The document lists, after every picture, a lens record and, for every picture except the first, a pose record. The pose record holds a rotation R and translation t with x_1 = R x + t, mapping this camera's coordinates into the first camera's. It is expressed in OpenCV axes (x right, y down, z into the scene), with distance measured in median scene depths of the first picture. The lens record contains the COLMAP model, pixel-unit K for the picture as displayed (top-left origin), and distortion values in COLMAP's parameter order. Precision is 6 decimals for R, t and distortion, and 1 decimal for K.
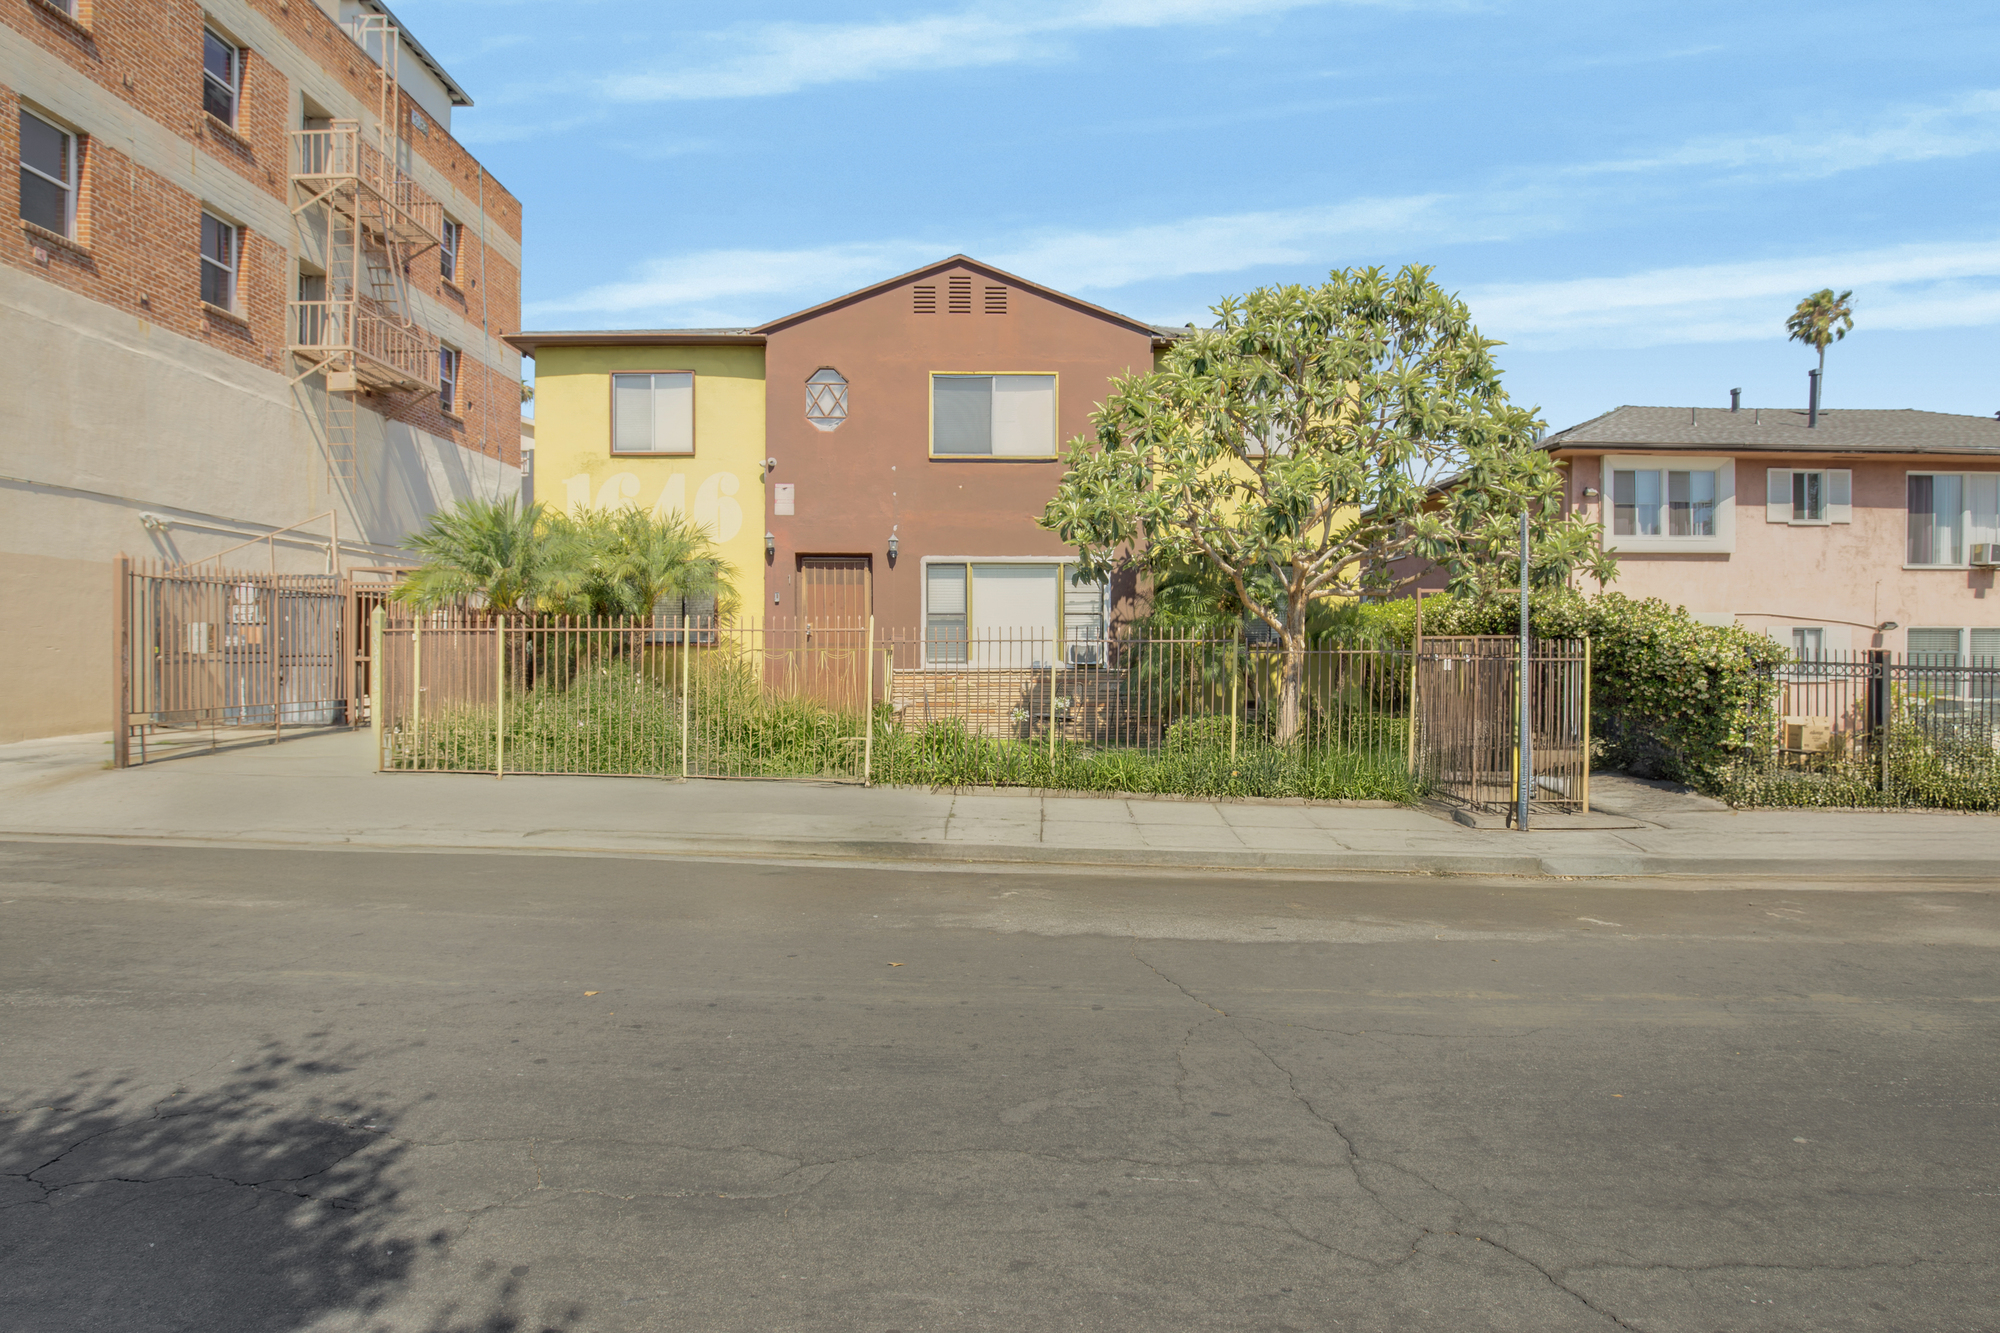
lens RADIAL K [[912.5, 0, 1000.0], [0, 912.5, 666.5], [0, 0, 1]] dist [-0.024545, 0.000605]
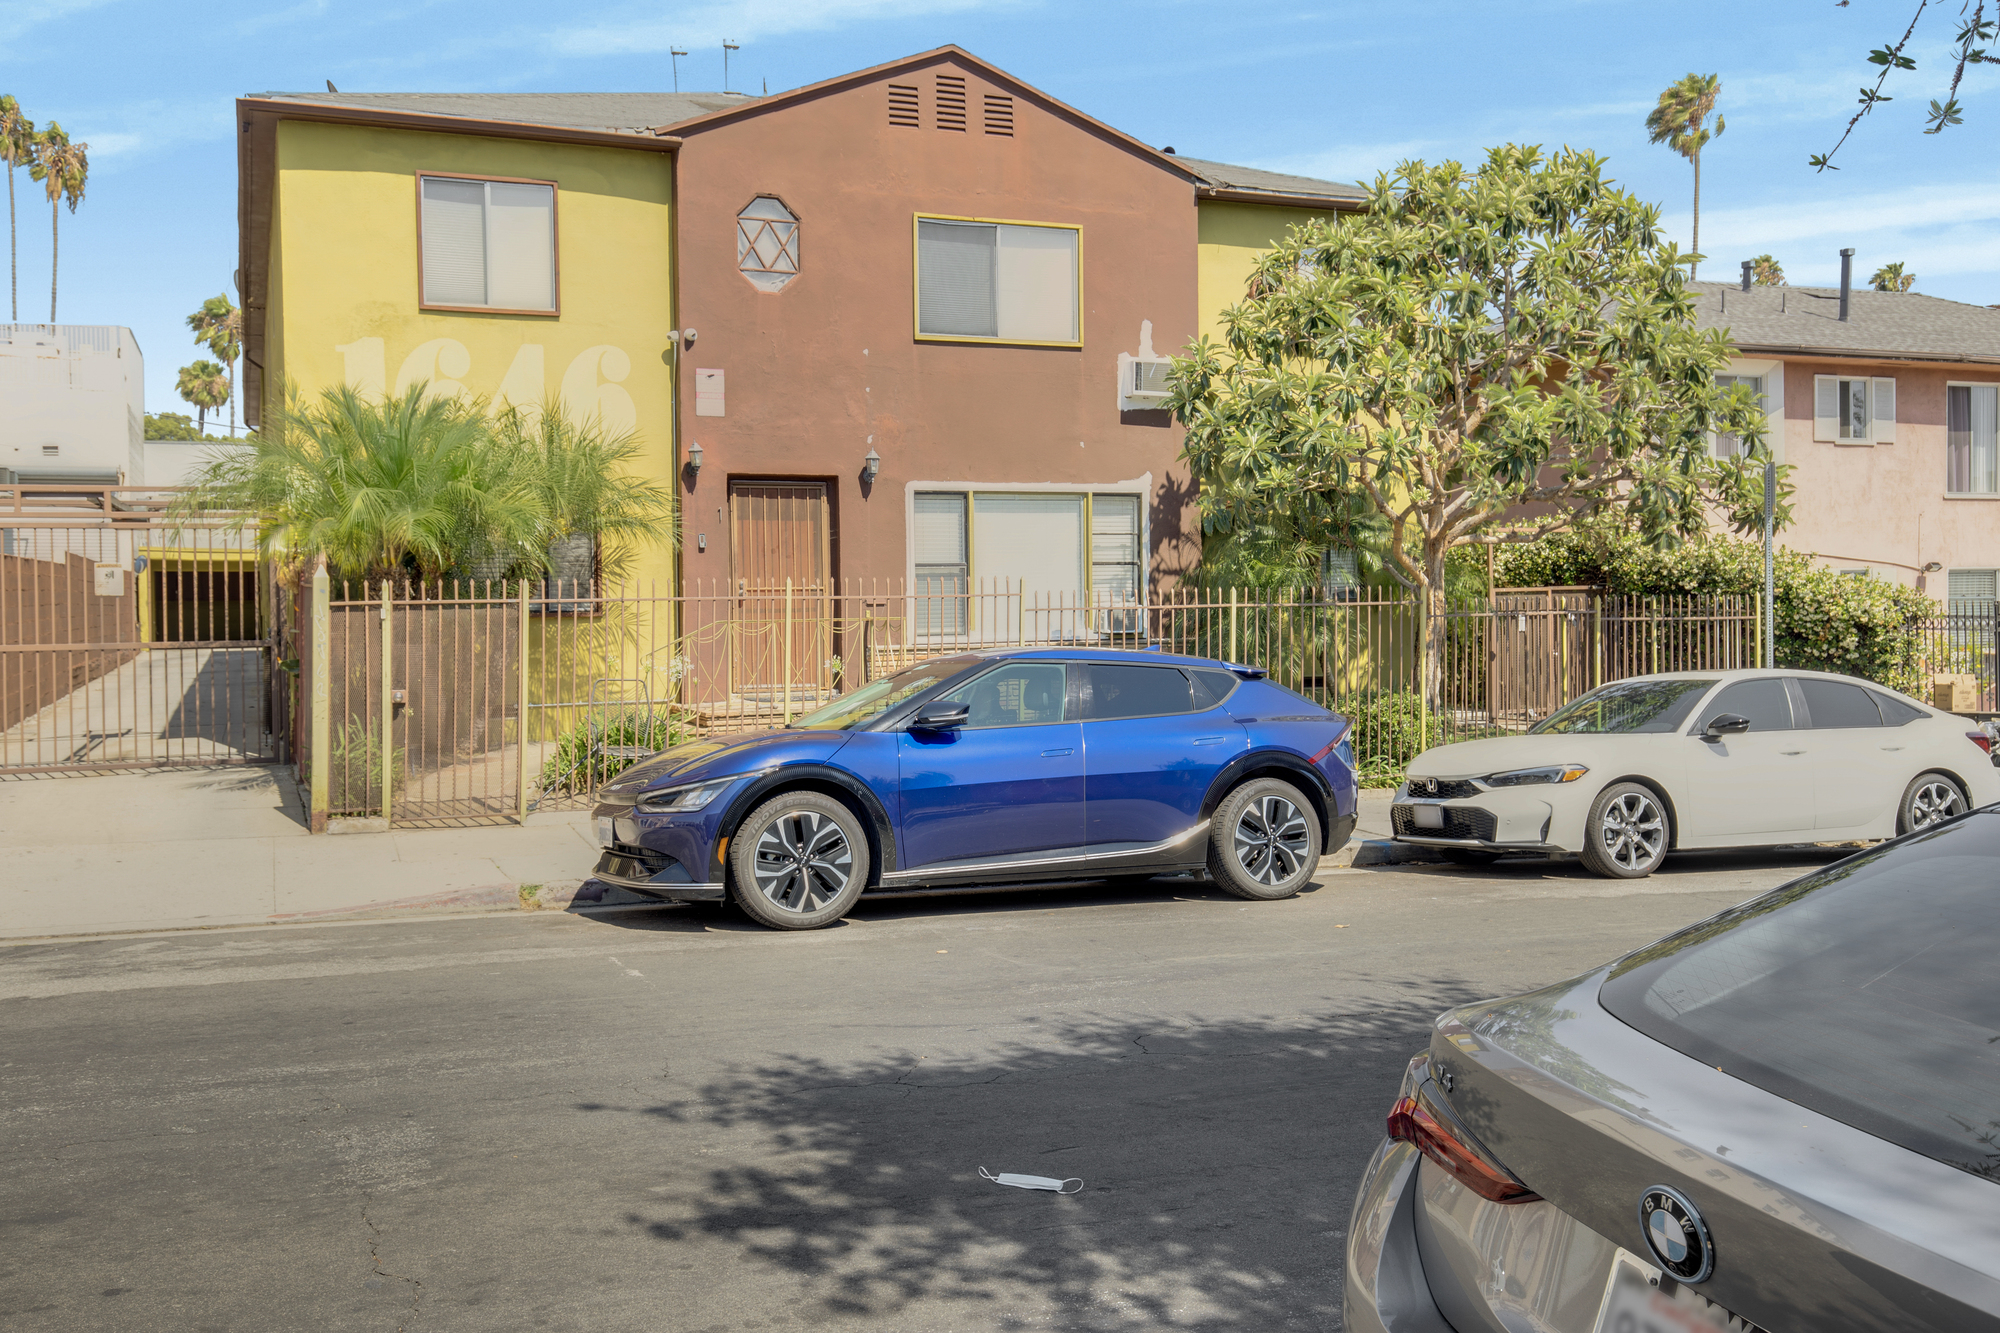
lens RADIAL K [[1740.6, 0, 954.9], [0, 1740.6, 634.2], [0, 0, 1]] dist [0.037645, -0.007958]
pose [[0.932311, -0.020469, 0.361078, -0.530372], [0.019556, 0.999790, 0.006183, -0.012659], [-0.361128, 0.001296, 0.932515, -0.241213]]
